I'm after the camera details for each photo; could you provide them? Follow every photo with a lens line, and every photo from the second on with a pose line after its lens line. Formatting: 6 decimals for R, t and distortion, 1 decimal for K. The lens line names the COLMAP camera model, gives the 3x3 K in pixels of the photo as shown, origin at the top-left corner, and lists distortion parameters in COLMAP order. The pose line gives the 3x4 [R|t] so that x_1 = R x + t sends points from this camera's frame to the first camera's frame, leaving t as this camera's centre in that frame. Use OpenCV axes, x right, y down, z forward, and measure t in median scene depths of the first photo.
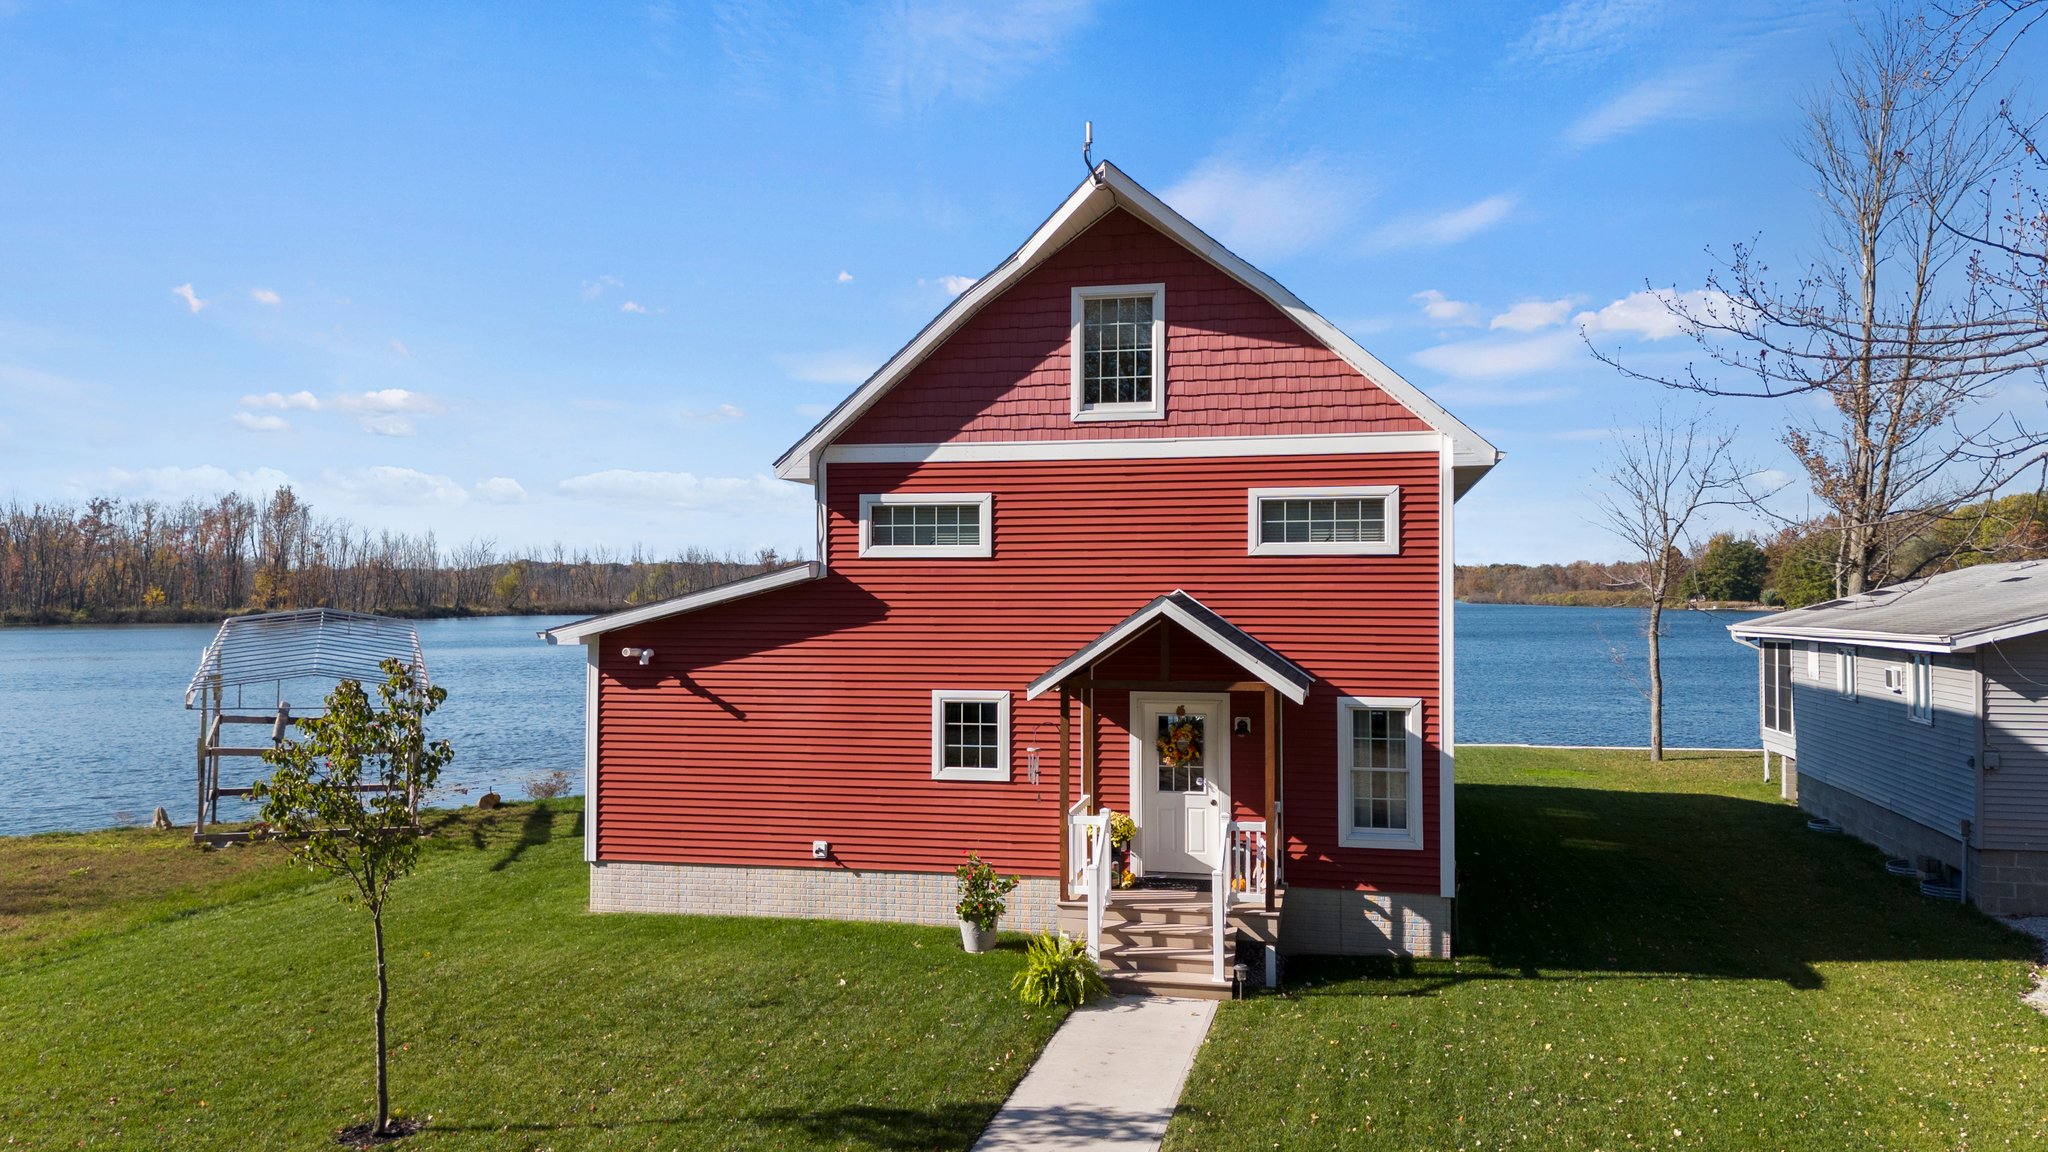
lens RADIAL K [[1526.3, 0, 1012.7], [0, 1526.3, 565.9], [0, 0, 1]] dist [0.086171, -0.108621]
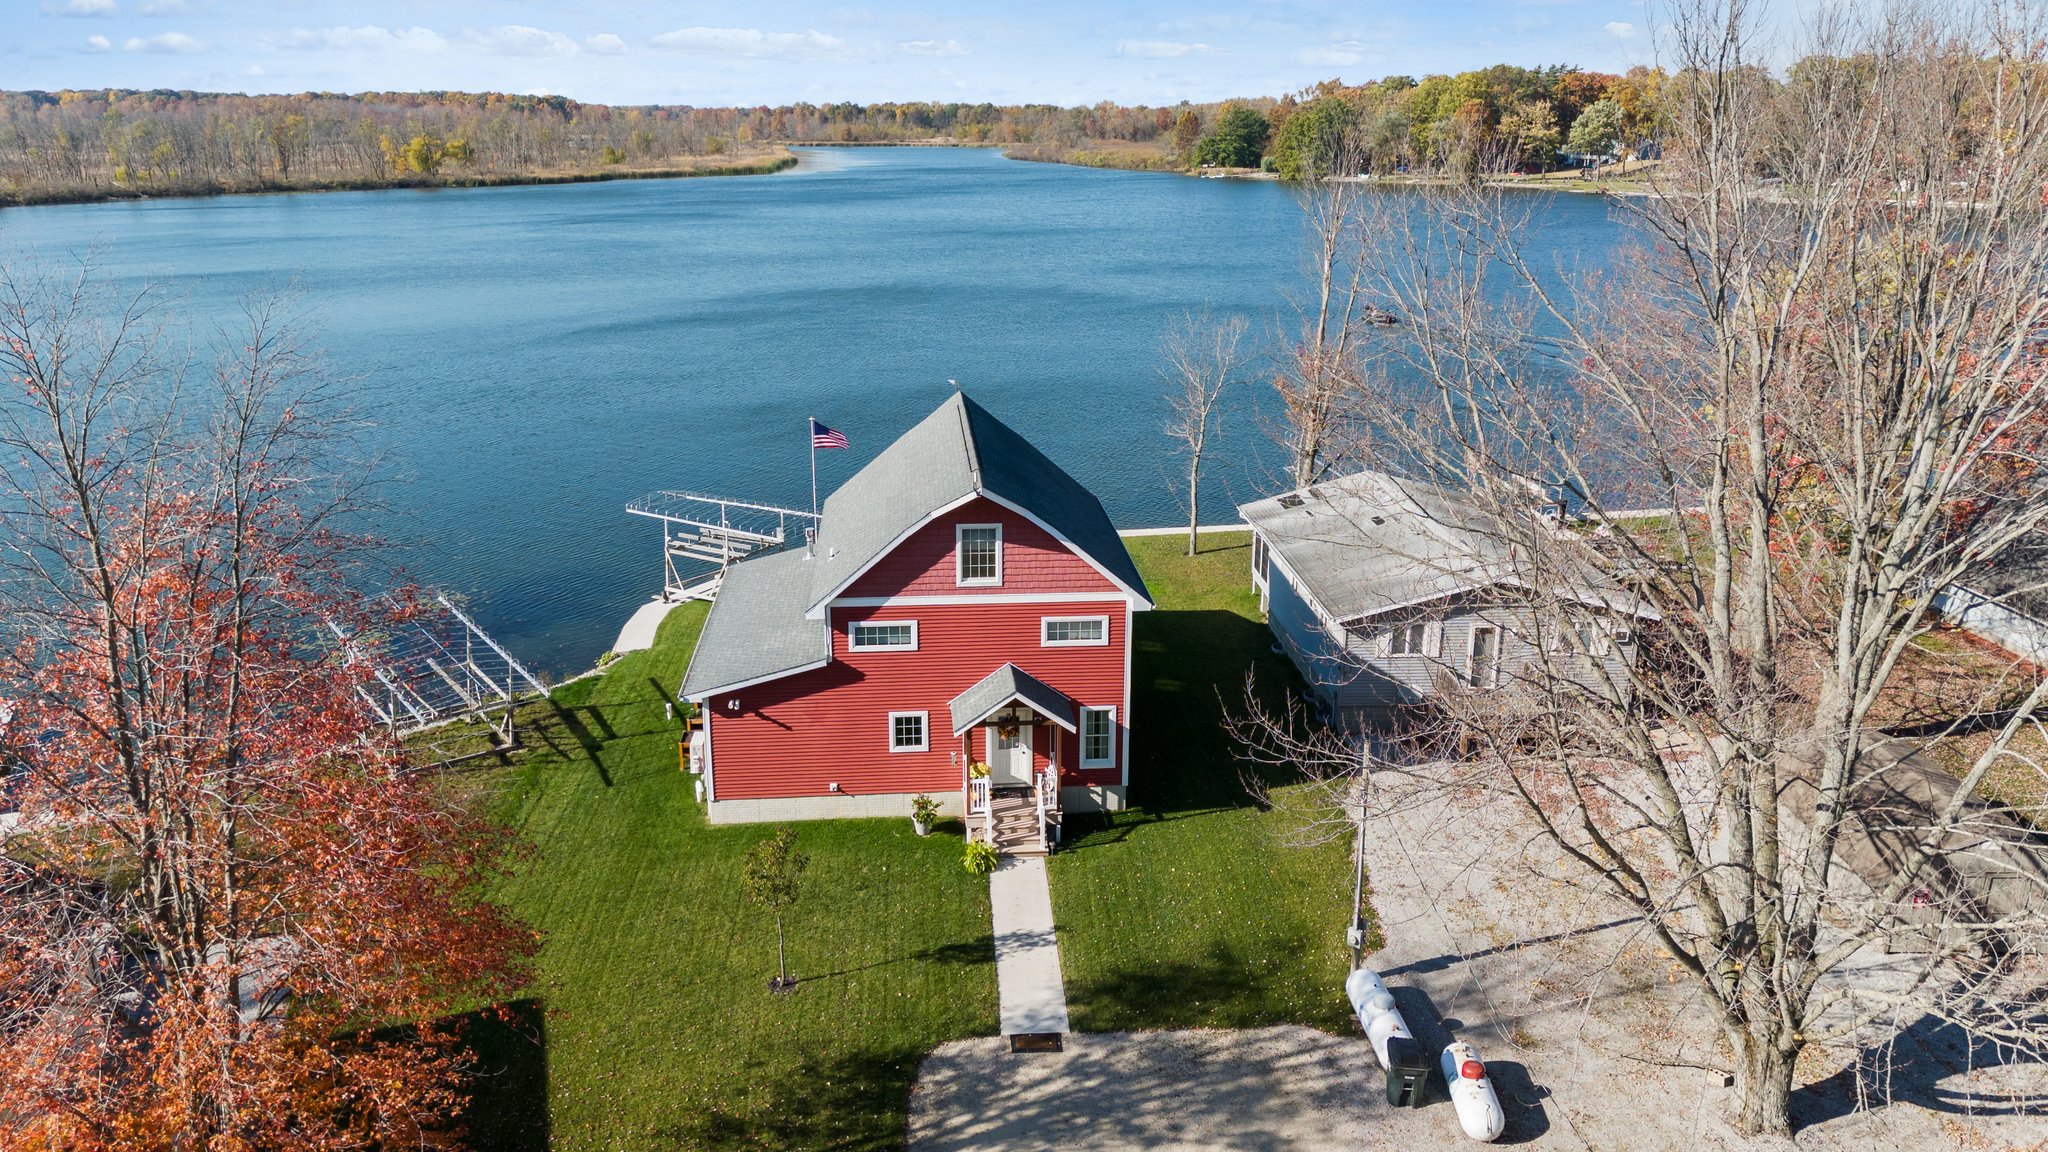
lens RADIAL K [[1515.6, 0, 1022.8], [0, 1515.6, 569.2], [0, 0, 1]] dist [0.087772, -0.110267]
pose [[0.954950, -0.083968, 0.284638, -0.453441], [-0.006035, 0.953444, 0.301511, -0.731049], [-0.296704, -0.289646, 0.909985, -0.869055]]
